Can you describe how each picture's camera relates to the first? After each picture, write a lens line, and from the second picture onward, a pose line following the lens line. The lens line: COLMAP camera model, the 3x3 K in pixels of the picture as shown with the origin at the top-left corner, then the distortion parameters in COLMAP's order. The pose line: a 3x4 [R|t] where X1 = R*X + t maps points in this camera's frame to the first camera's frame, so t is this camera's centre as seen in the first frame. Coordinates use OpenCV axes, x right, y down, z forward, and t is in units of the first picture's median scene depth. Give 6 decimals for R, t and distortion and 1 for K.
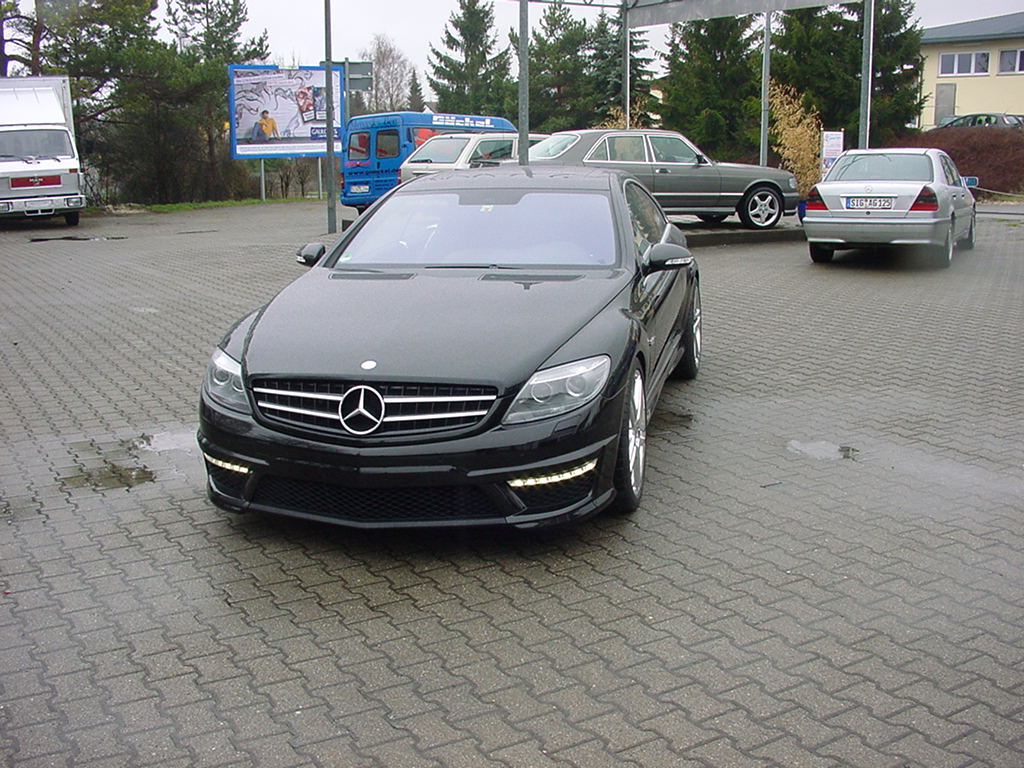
lens RADIAL K [[1196.2, 0, 515.1], [0, 1196.2, 412.2], [0, 0, 1]] dist [-0.224592, 0.285749]
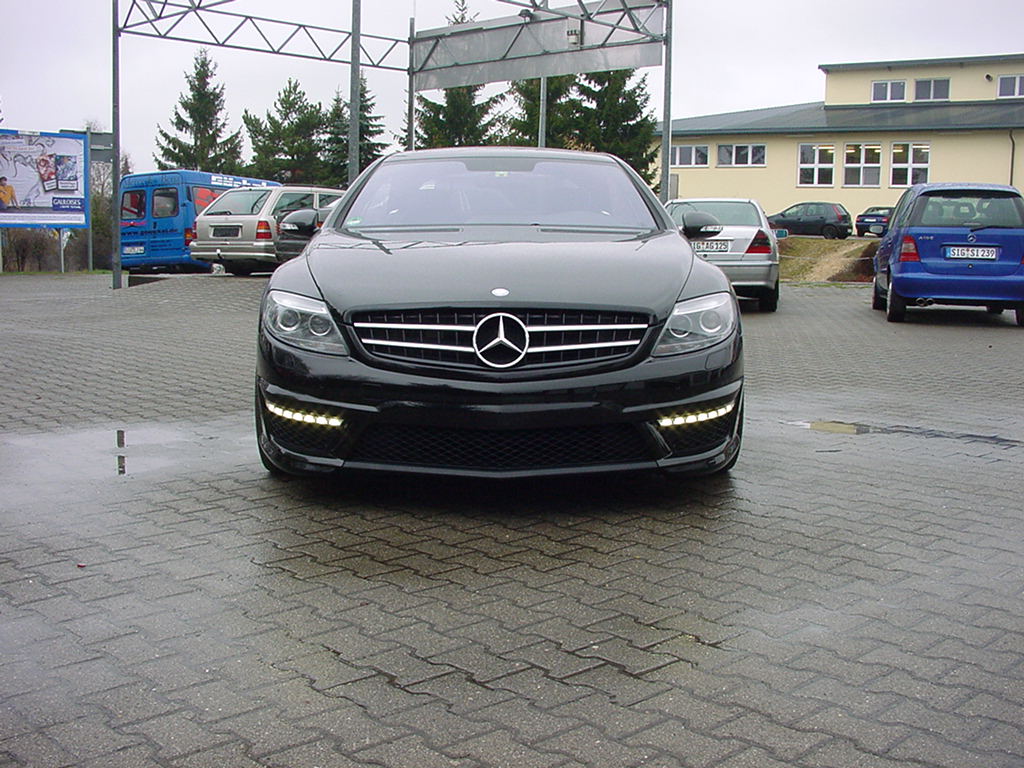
lens RADIAL K [[1196.2, 0, 515.1], [0, 1196.2, 412.2], [0, 0, 1]] dist [-0.224592, 0.285749]
pose [[0.969790, -0.011355, 0.243676, -0.041073], [0.031022, 0.996546, -0.077024, 0.014641], [-0.241960, 0.082257, 0.966793, 0.019073]]
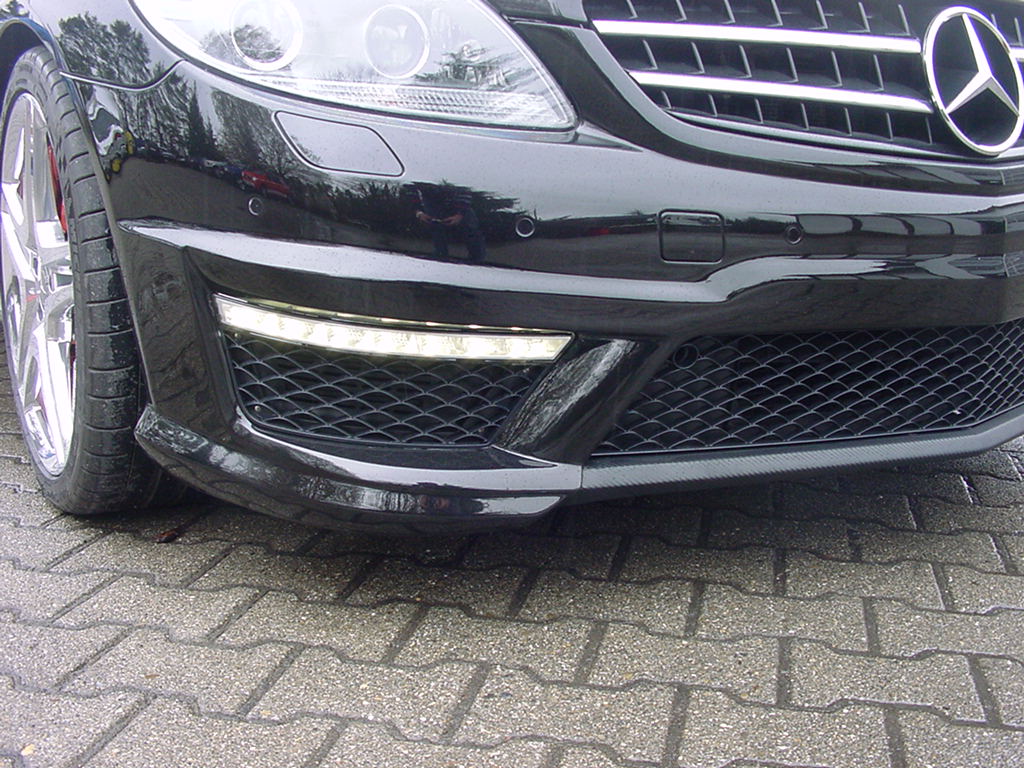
lens RADIAL K [[1196.2, 0, 515.1], [0, 1196.2, 412.2], [0, 0, 1]] dist [-0.224592, 0.285749]
pose [[0.692279, -0.147086, 0.706481, -0.055331], [0.148009, 0.987135, 0.060484, 0.006053], [-0.706289, 0.062694, 0.705142, 0.107782]]
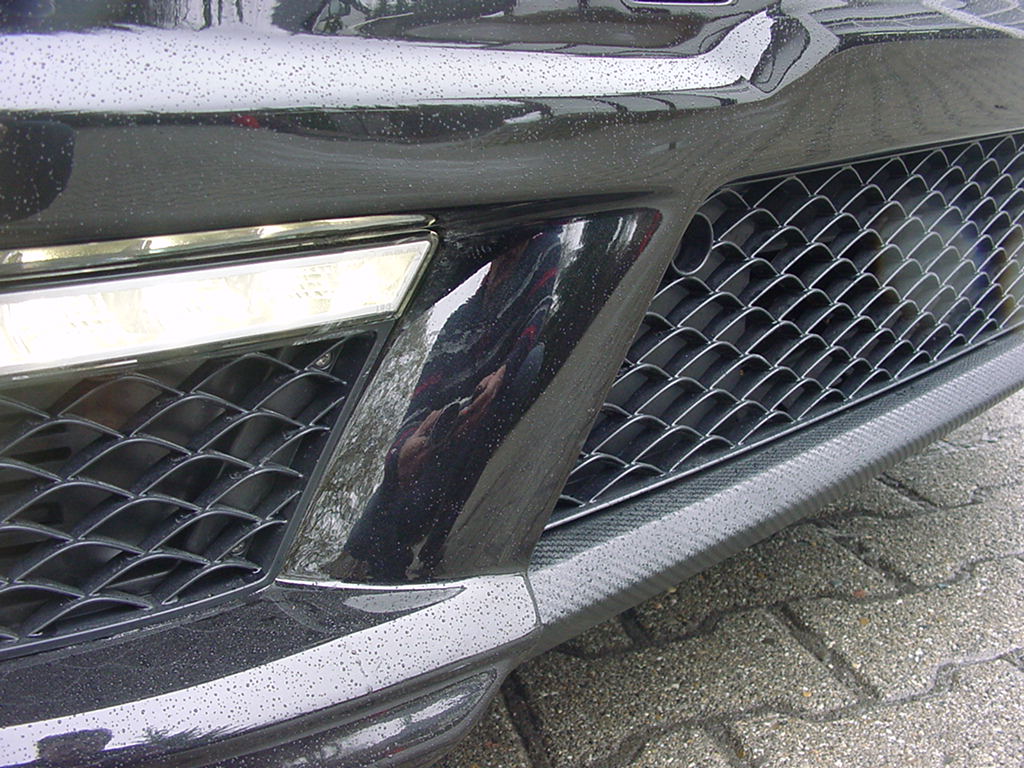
lens RADIAL K [[1196.2, 0, 515.1], [0, 1196.2, 412.2], [0, 0, 1]] dist [-0.224592, 0.285749]
pose [[0.358915, -0.251181, 0.898937, -0.041112], [0.344443, 0.930774, 0.122552, 0.006698], [-0.867490, 0.265647, 0.420586, 0.125152]]
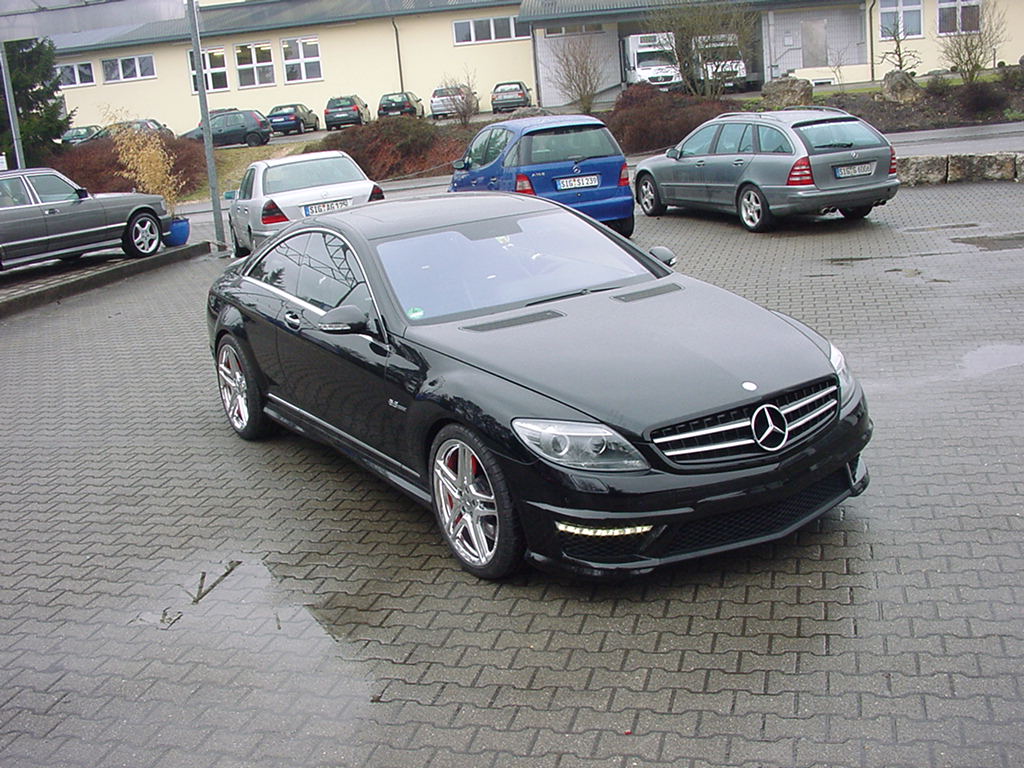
lens RADIAL K [[1196.2, 0, 515.1], [0, 1196.2, 412.2], [0, 0, 1]] dist [-0.224592, 0.285749]
pose [[0.702173, -0.233499, 0.672630, -0.121636], [0.238937, 0.967191, 0.086321, -0.019592], [-0.670717, 0.100104, 0.734927, 0.047053]]
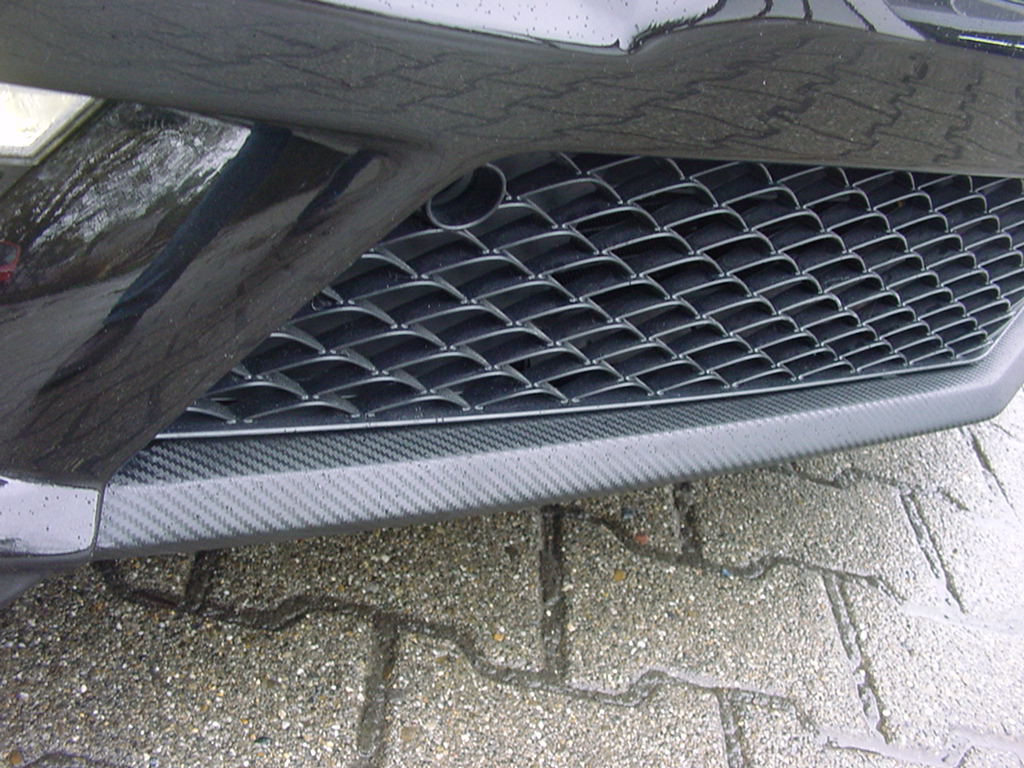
lens RADIAL K [[1196.2, 0, 515.1], [0, 1196.2, 412.2], [0, 0, 1]] dist [-0.224592, 0.285749]
pose [[0.504912, -0.318168, 0.802392, -0.036283], [-0.062748, 0.913597, 0.401749, 0.004636], [-0.860887, -0.253197, 0.441322, 0.122965]]
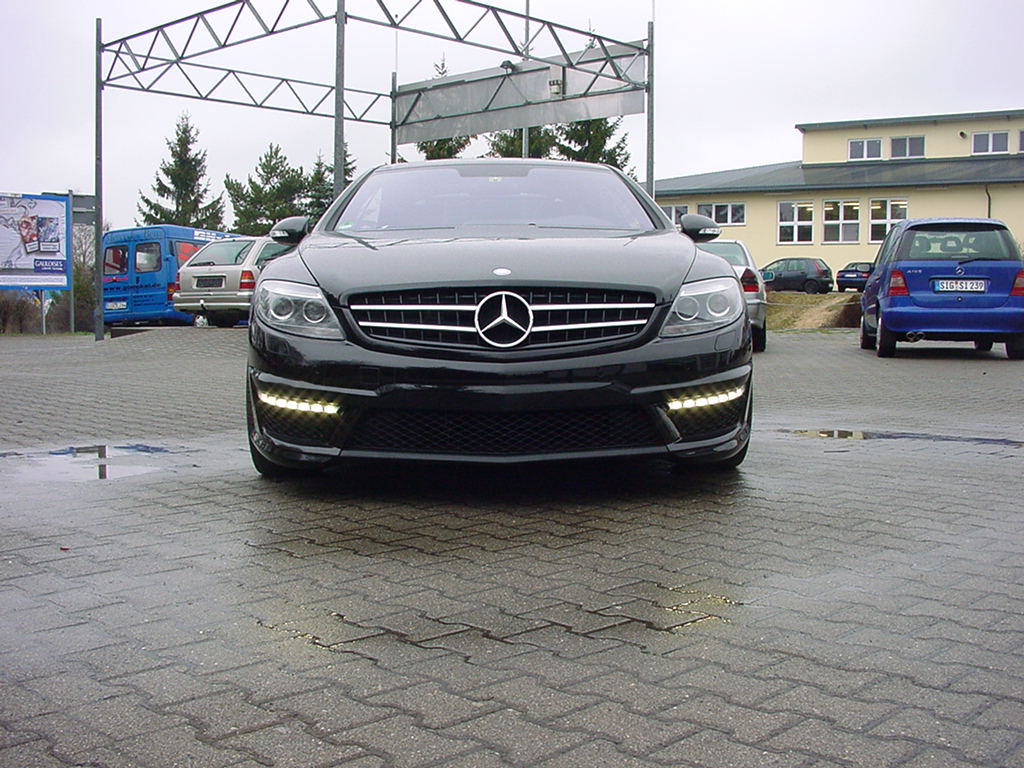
lens RADIAL K [[1196.2, 0, 515.1], [0, 1196.2, 412.2], [0, 0, 1]] dist [-0.224592, 0.285749]
pose [[0.965953, -0.010650, 0.258497, -0.041930], [0.046297, 0.990140, -0.132210, 0.021600], [-0.254541, 0.139677, 0.956922, 0.024662]]
